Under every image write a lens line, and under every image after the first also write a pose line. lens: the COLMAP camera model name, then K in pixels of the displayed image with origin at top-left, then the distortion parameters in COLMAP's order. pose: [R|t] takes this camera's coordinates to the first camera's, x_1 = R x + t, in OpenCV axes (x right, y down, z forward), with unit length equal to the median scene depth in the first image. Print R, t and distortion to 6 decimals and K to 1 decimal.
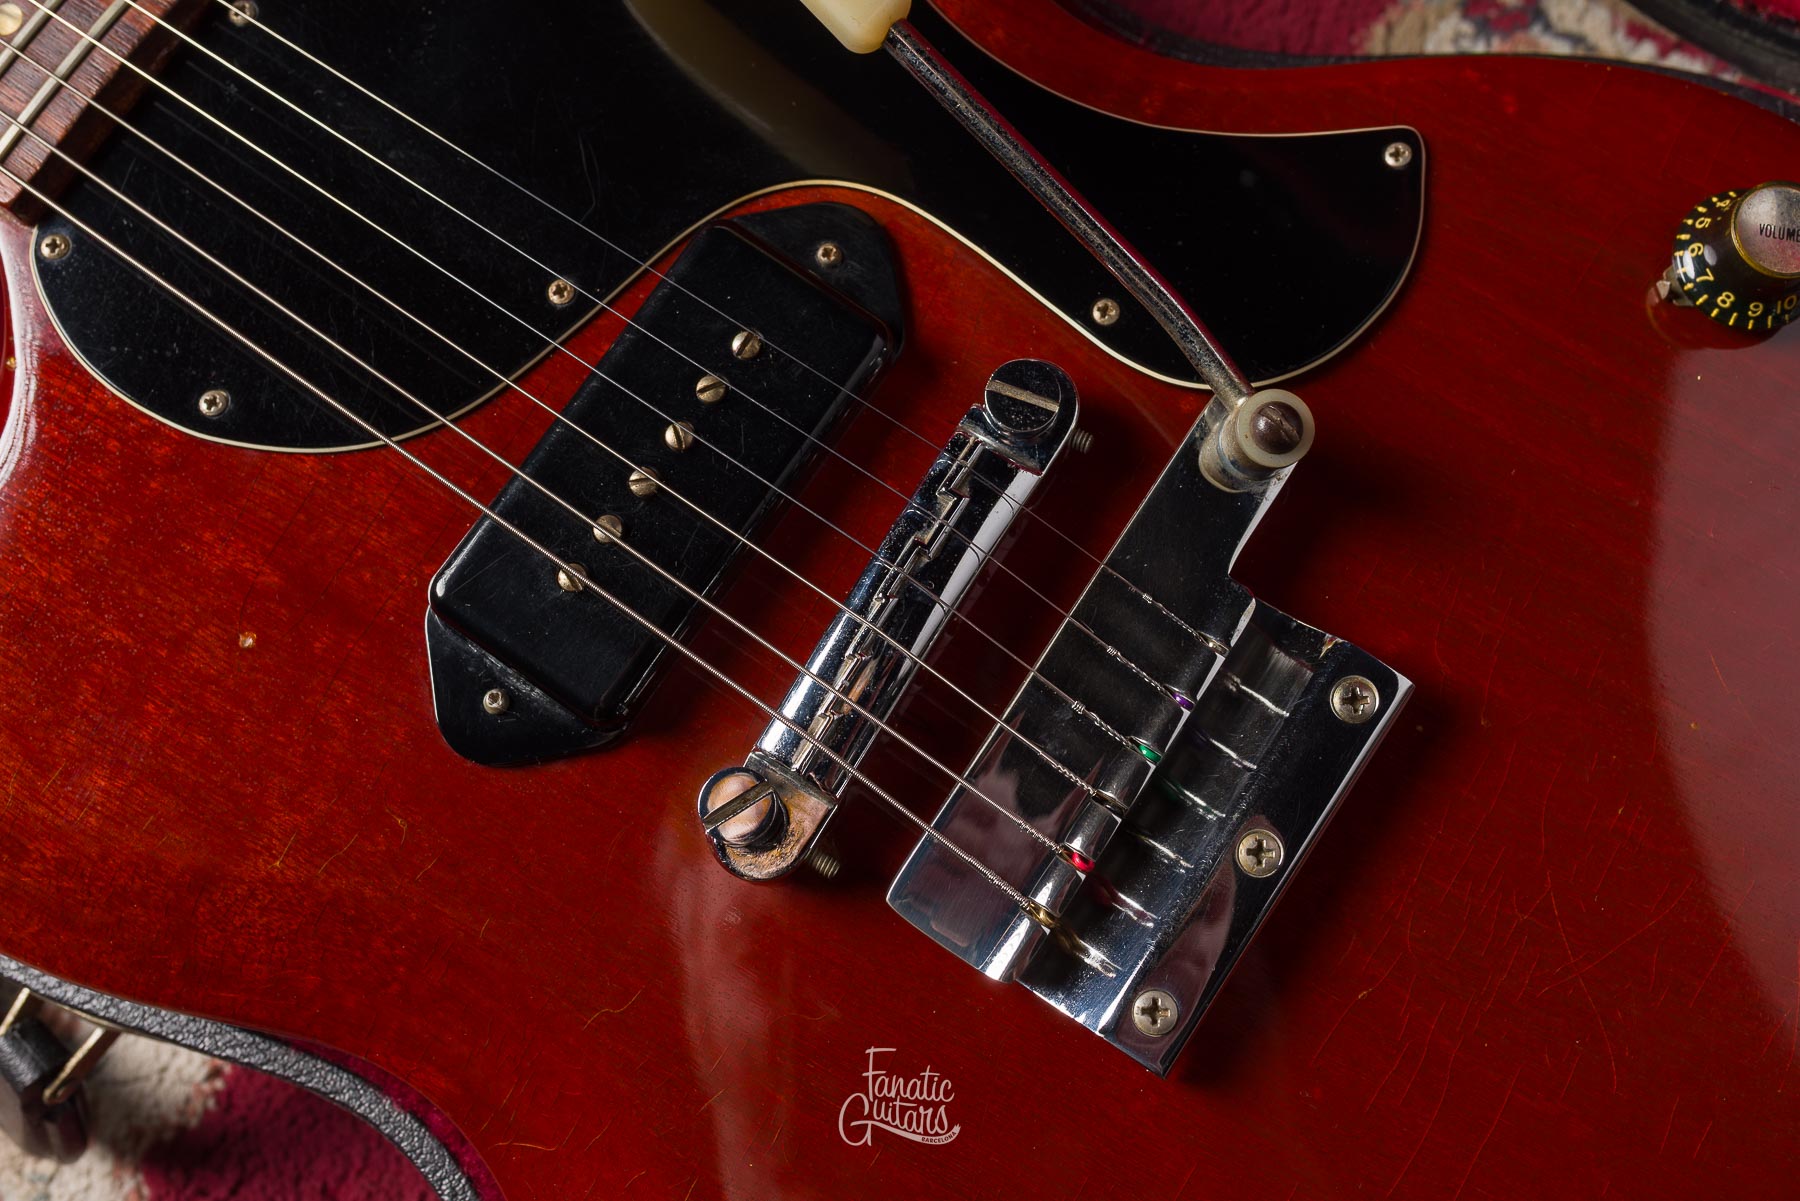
lens RADIAL K [[1773.2, 0, 890.6], [0, 1773.2, 600.2], [0, 0, 1]] dist [0.002478, 0.000000]
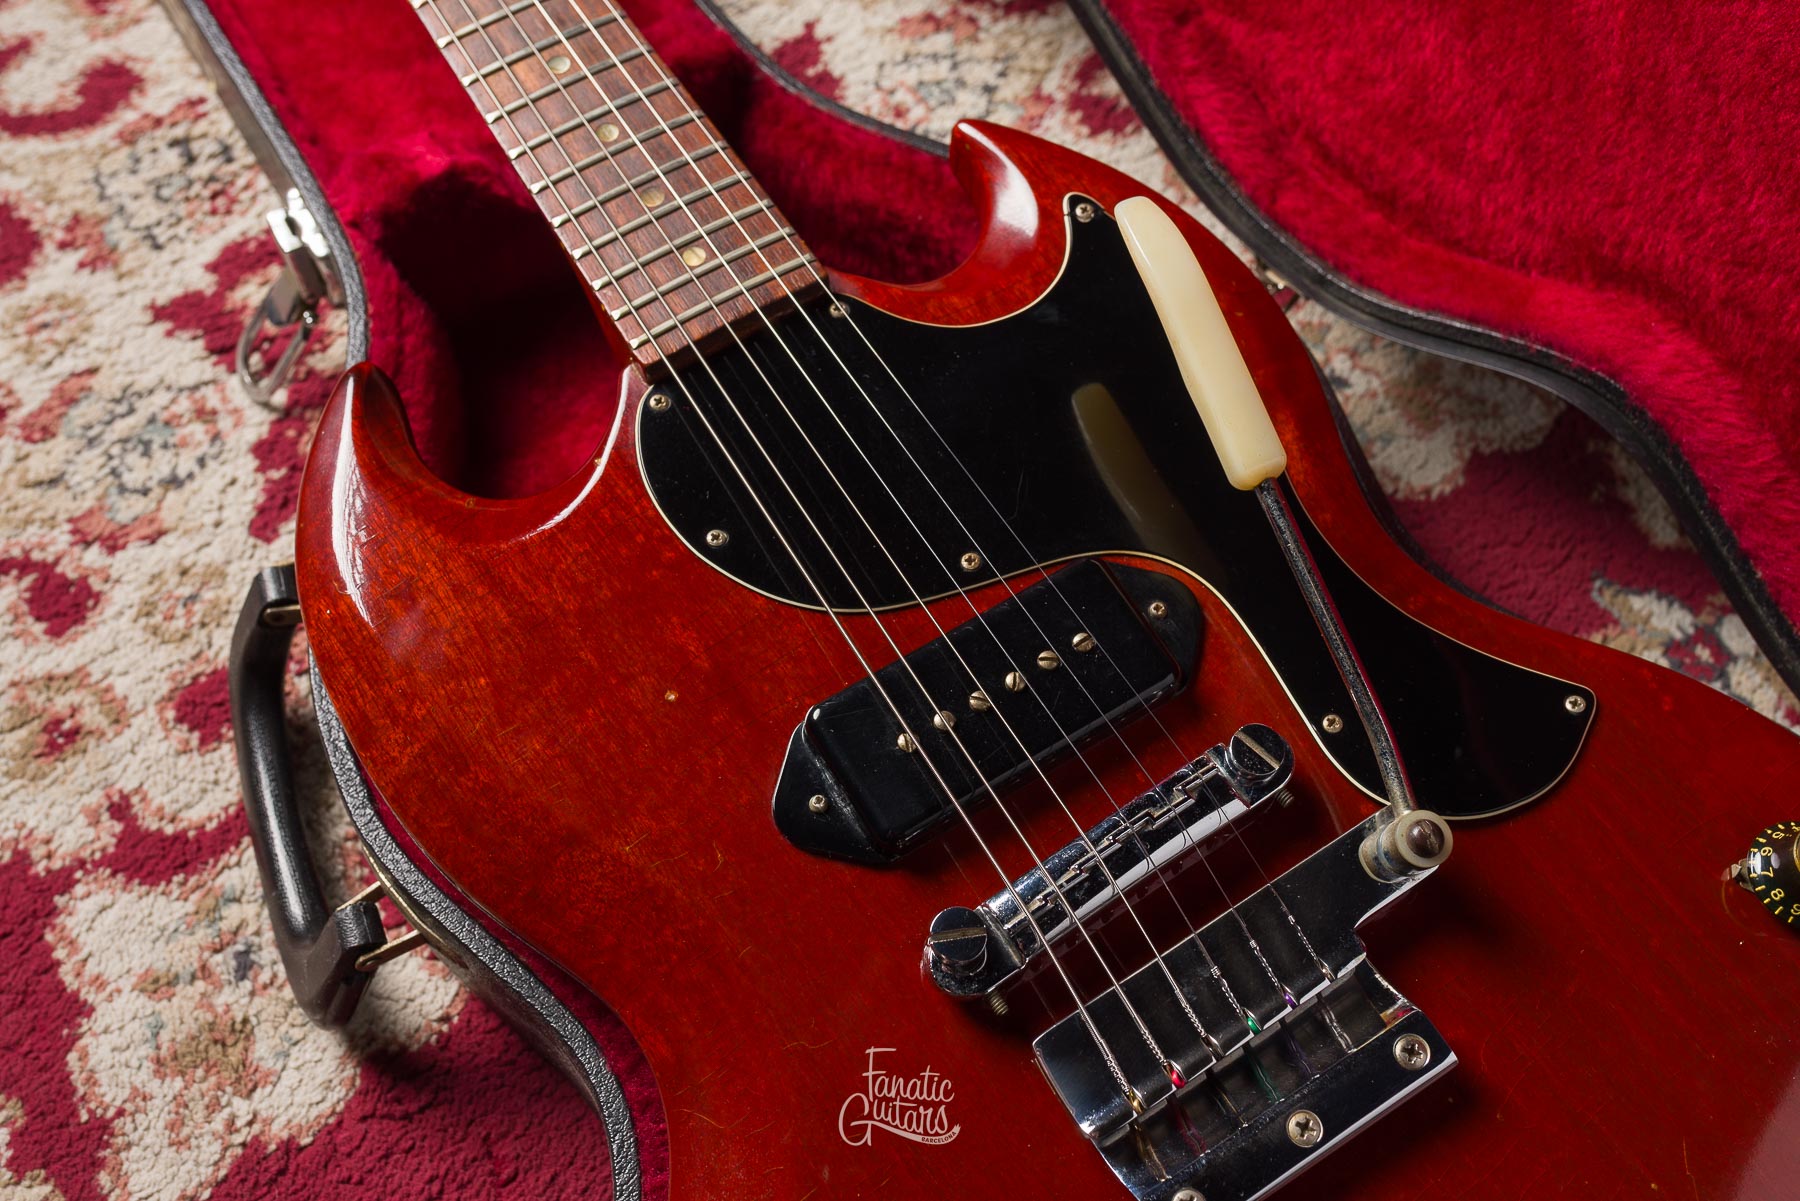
lens RADIAL K [[1773.2, 0, 896.2], [0, 1773.2, 597.0], [0, 0, 1]] dist [0.002478, 0.000000]
pose [[0.915817, 0.379520, -0.131315, -0.045210], [-0.399814, 0.892403, -0.209202, 0.173852], [0.037790, 0.244092, 0.969015, -0.368639]]
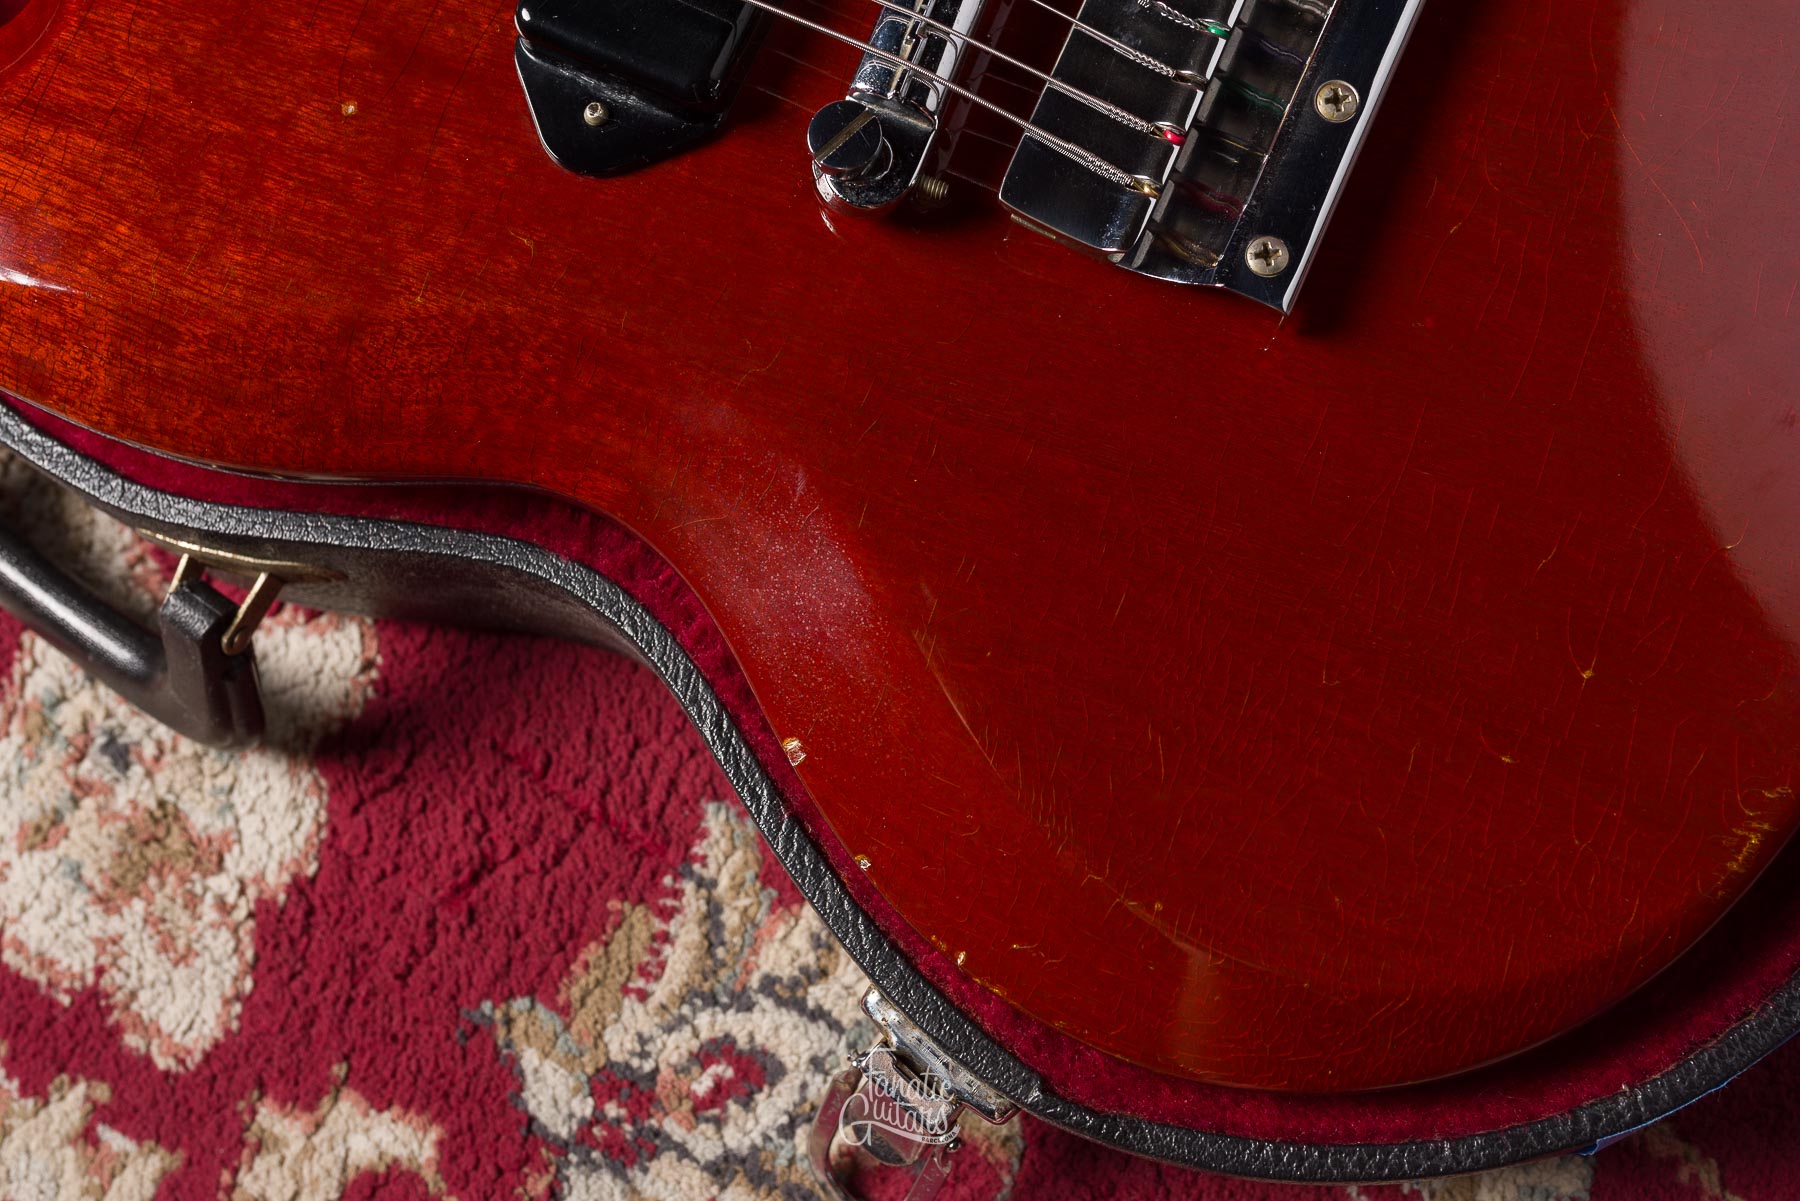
lens RADIAL K [[1773.2, 0, 899.9], [0, 1773.2, 594.3], [0, 0, 1]] dist [0.002478, 0.000000]
pose [[0.984411, -0.175056, 0.017035, -0.110230], [0.174933, 0.984544, 0.008494, 0.350593], [-0.018258, -0.005382, 0.999819, -0.053971]]
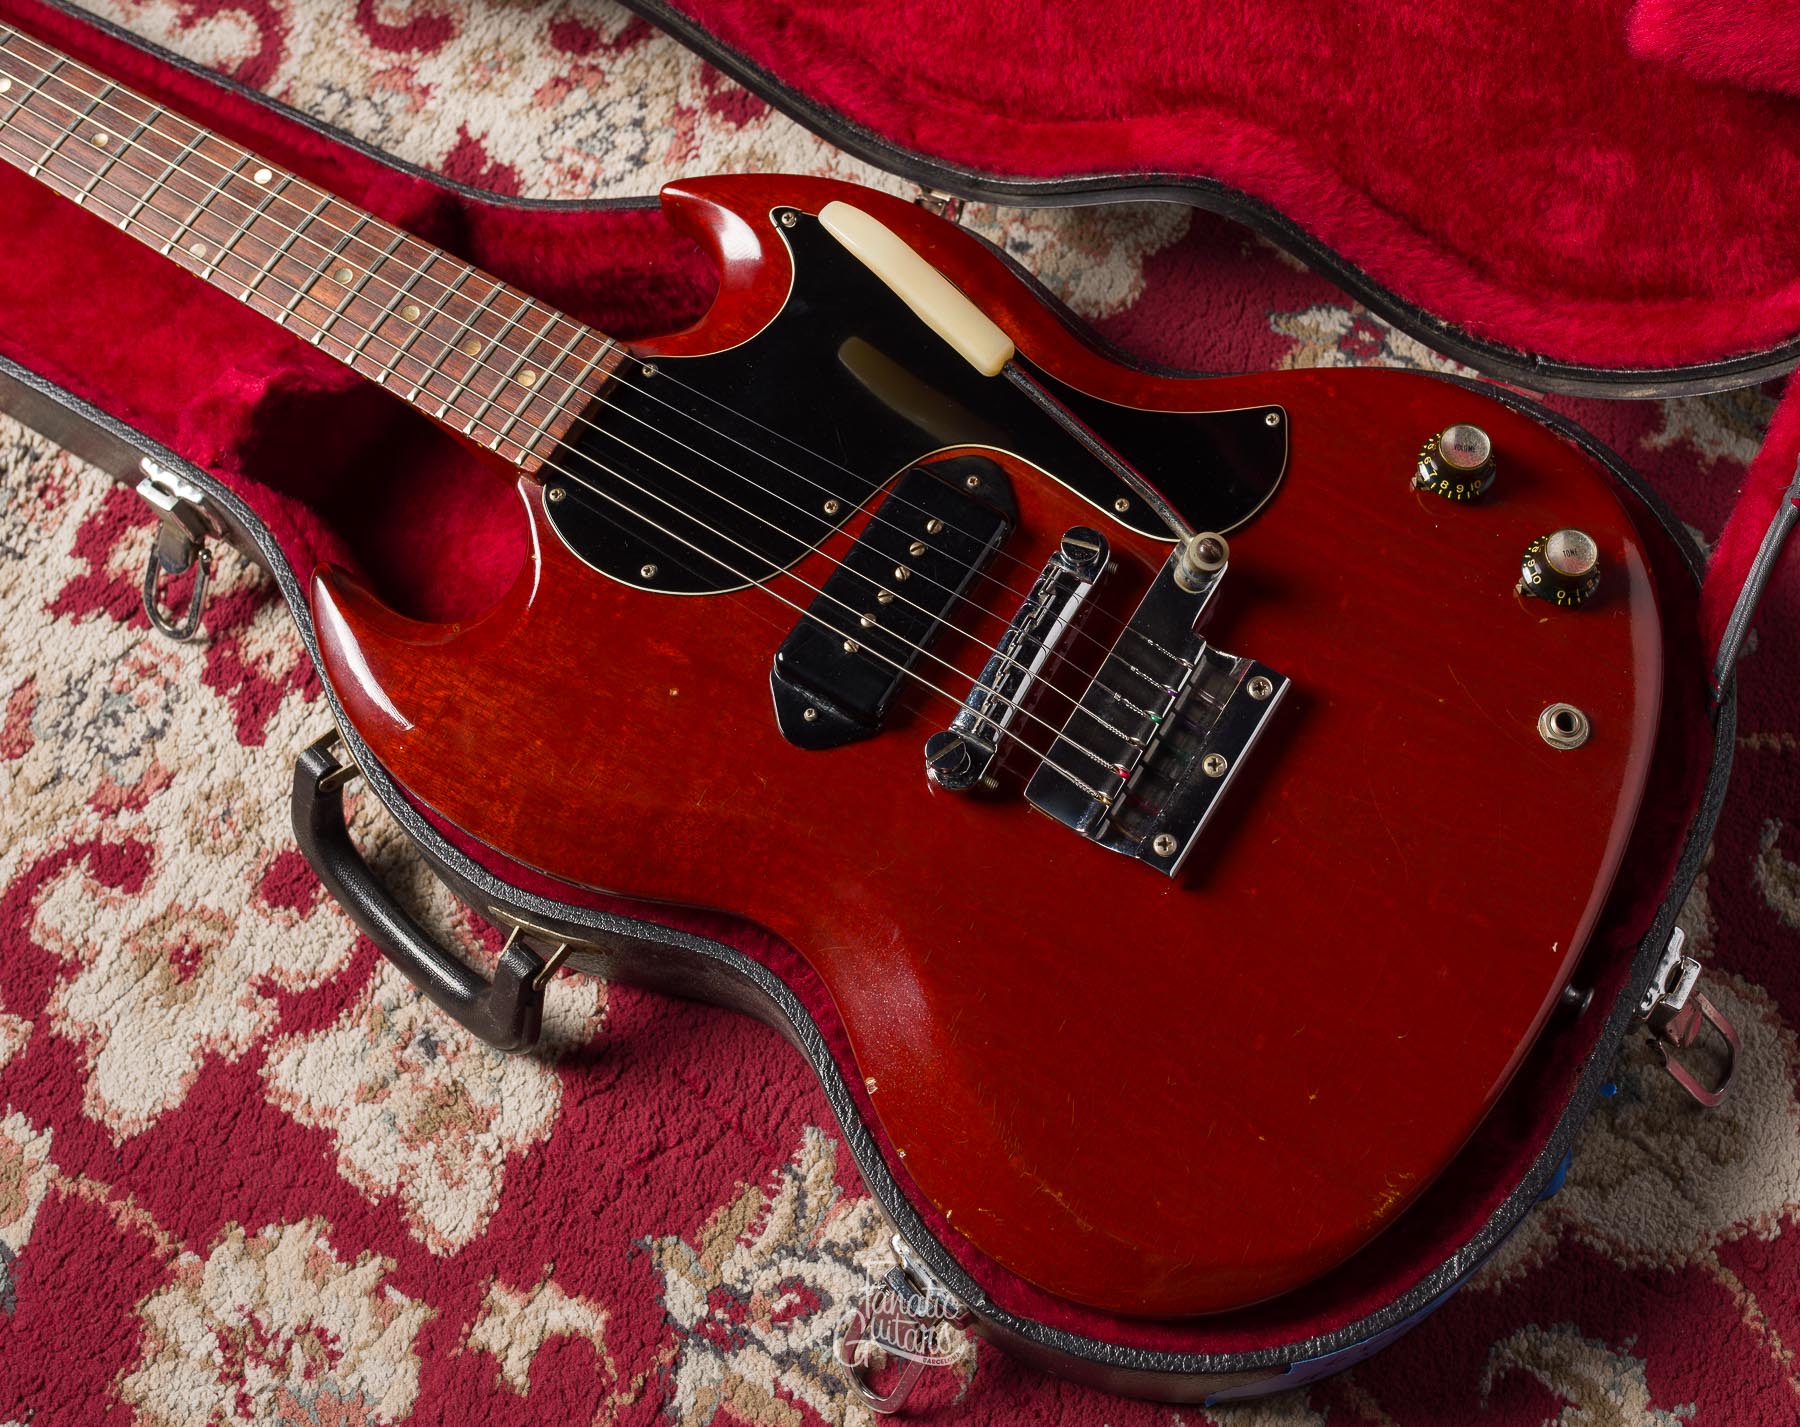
lens RADIAL K [[2068.6, 0, 983.5], [0, 2068.6, 715.3], [0, 0, 1]] dist [0.001310, 0.000000]
pose [[0.998789, -0.042043, 0.025557, -0.092676], [0.045394, 0.987781, -0.149089, 0.384354], [-0.018976, 0.150068, 0.988493, -1.151761]]
